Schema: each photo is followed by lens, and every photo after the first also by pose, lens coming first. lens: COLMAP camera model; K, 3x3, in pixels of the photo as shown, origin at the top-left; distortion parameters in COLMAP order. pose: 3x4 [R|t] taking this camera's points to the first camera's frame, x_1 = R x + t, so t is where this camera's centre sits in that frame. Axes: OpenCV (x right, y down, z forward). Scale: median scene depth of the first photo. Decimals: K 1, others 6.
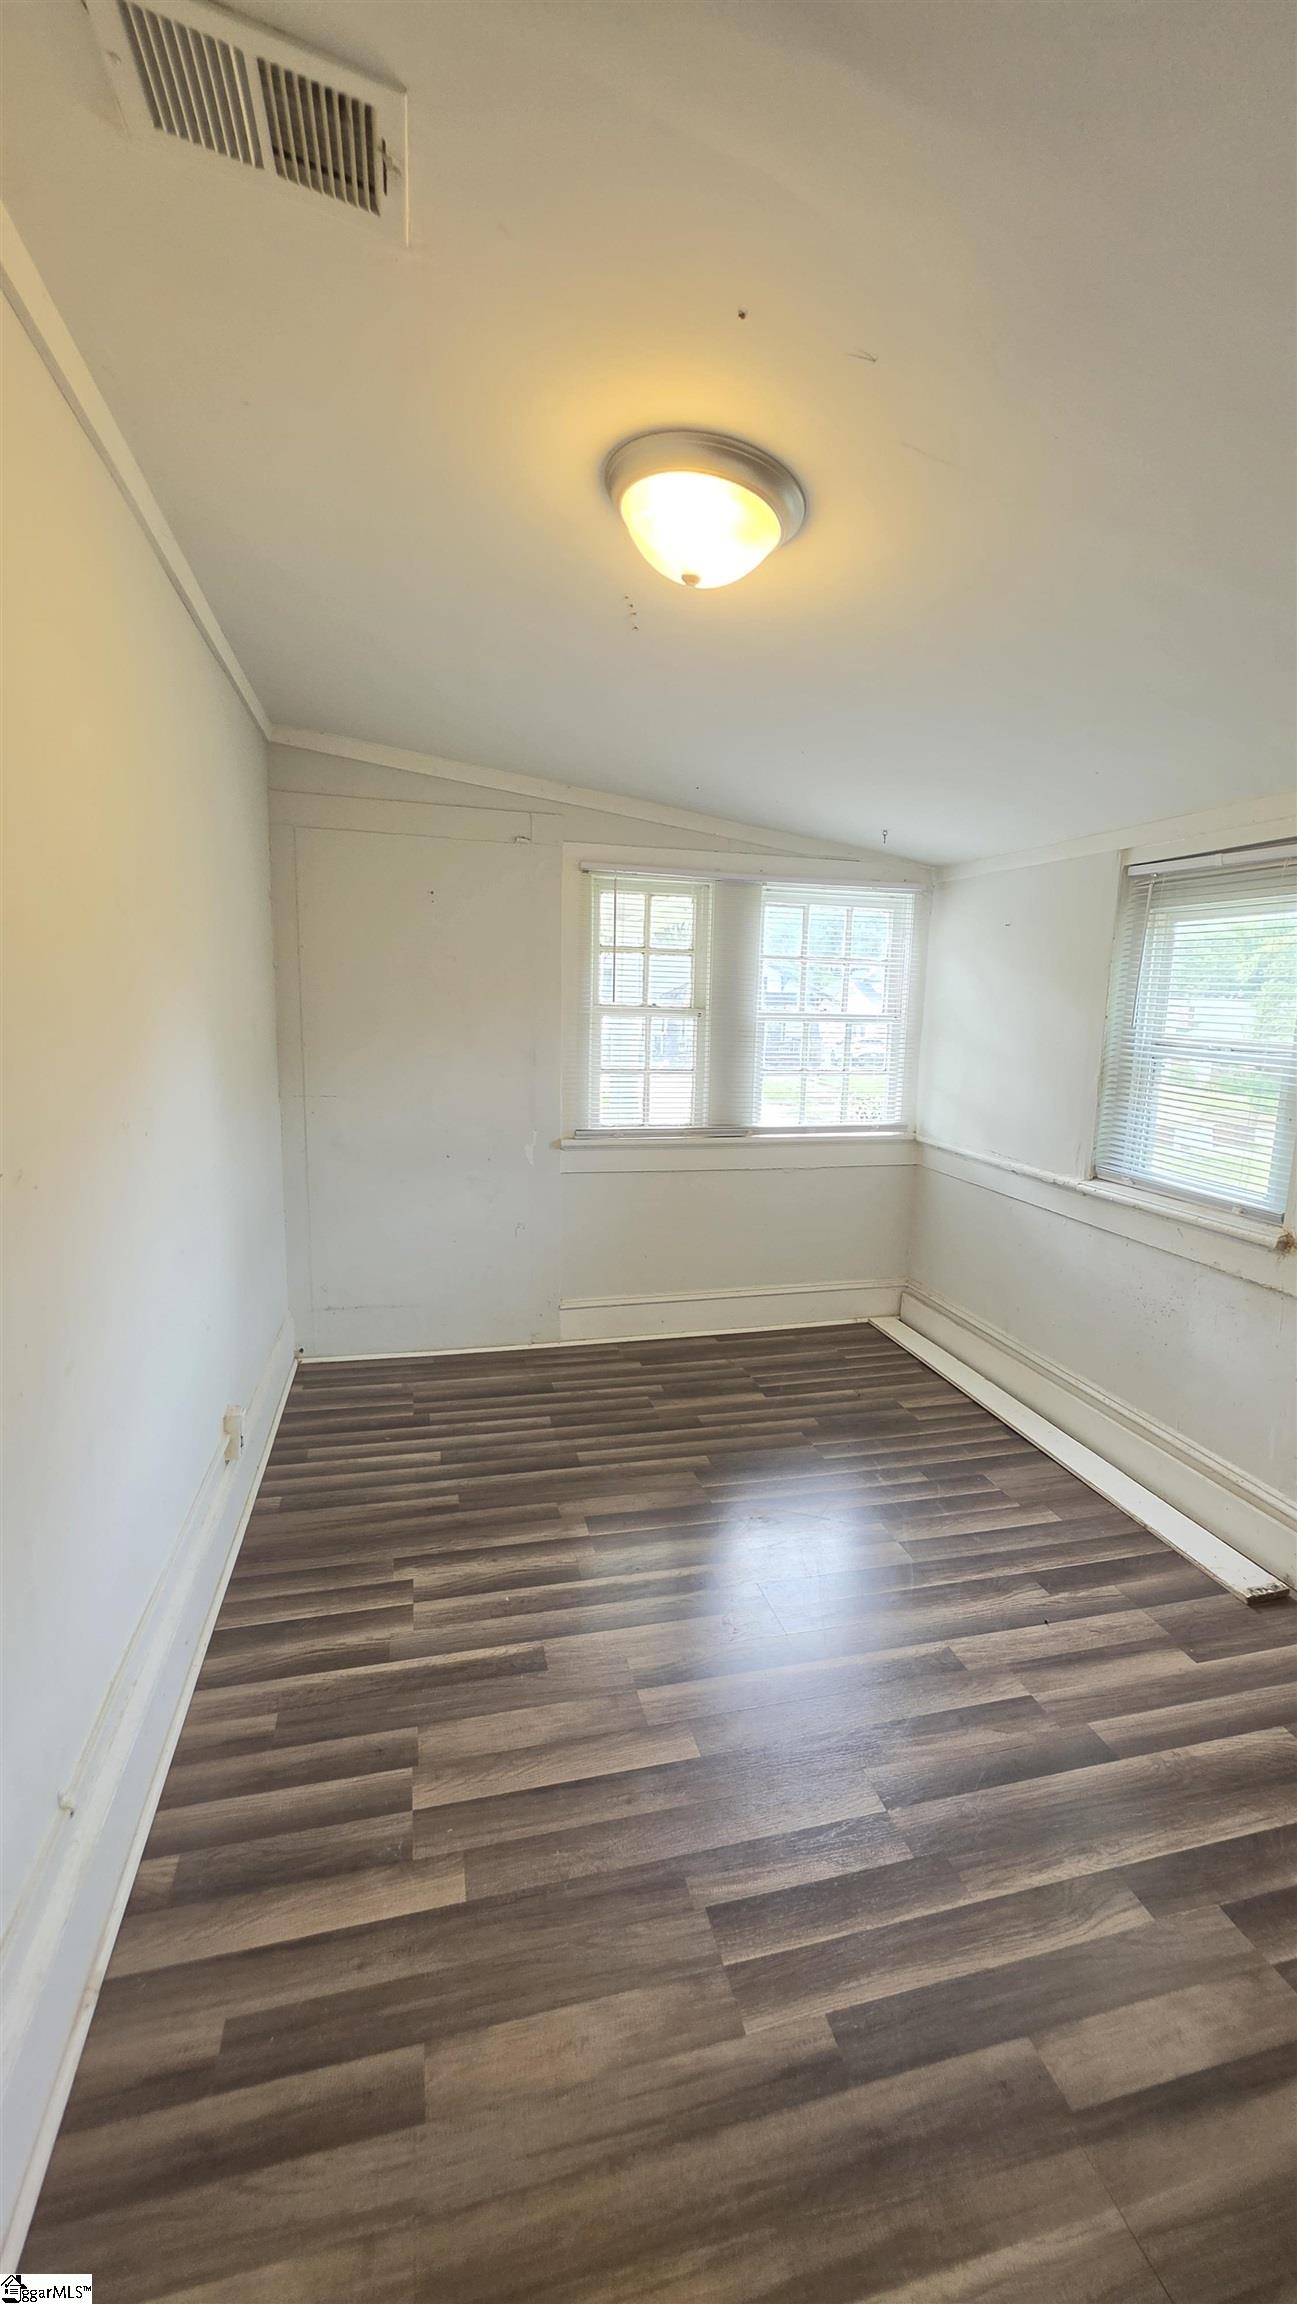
lens RADIAL K [[946.0, 0, 648.5], [0, 946.0, 1152.0], [0, 0, 1]] dist [-0.001570, -0.000288]
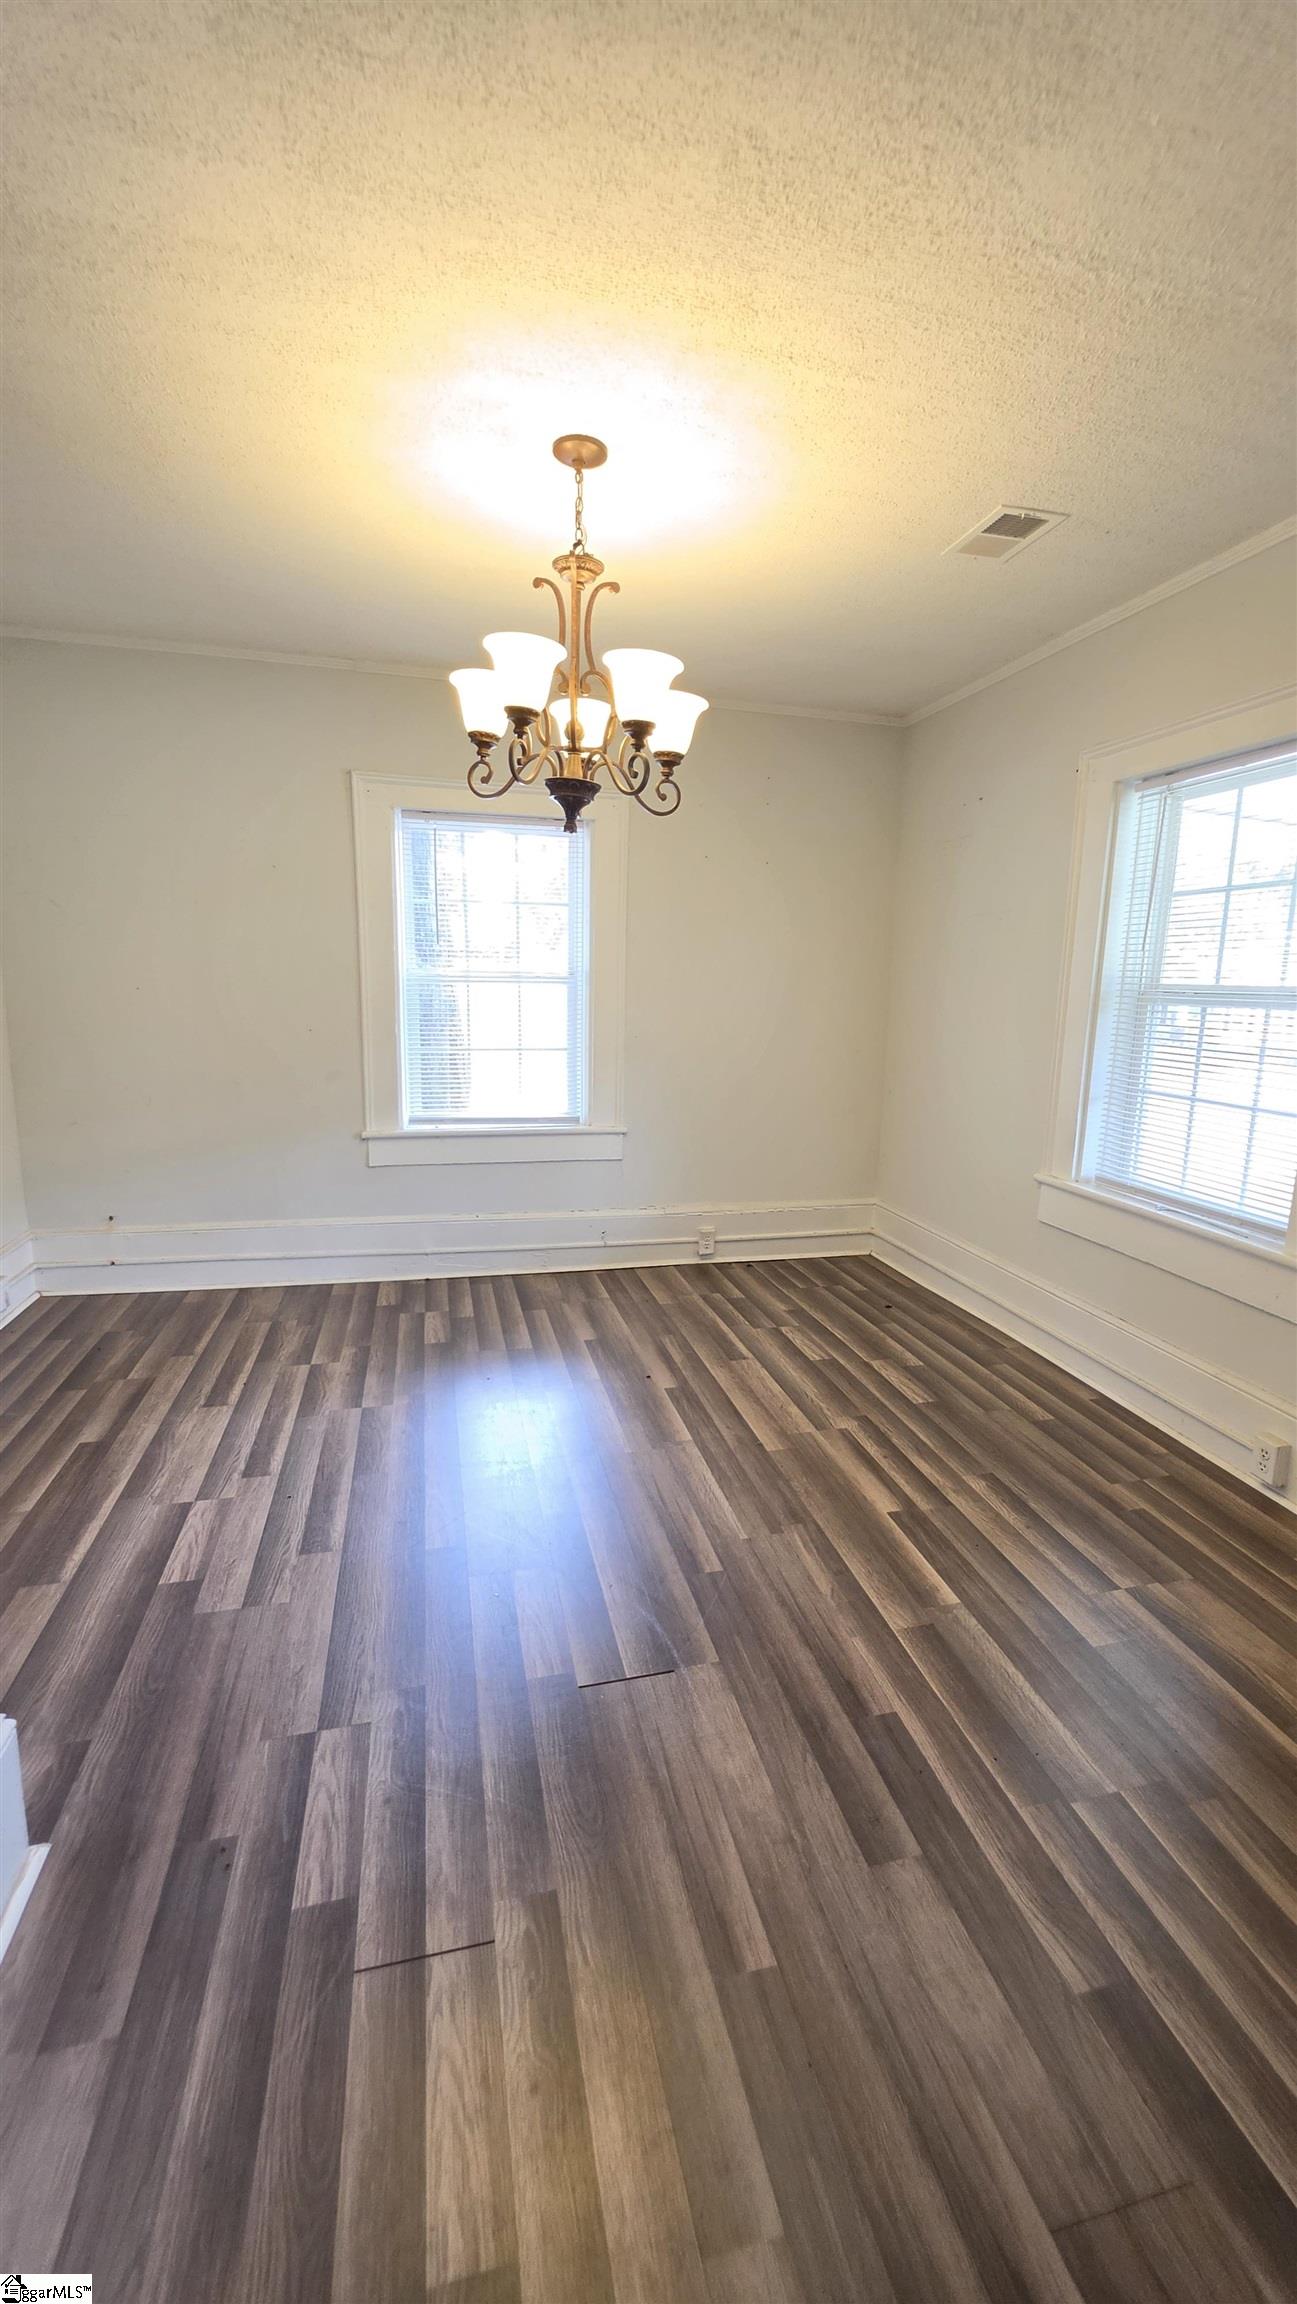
lens RADIAL K [[843.3, 0, 648.5], [0, 843.3, 1152.0], [0, 0, 1]] dist [-0.000549, -0.008771]
pose [[-0.042392, 0.165533, -0.985293, 0.773404], [-0.142897, 0.975036, 0.169958, -0.079251], [0.988829, 0.148001, -0.017679, 0.599957]]
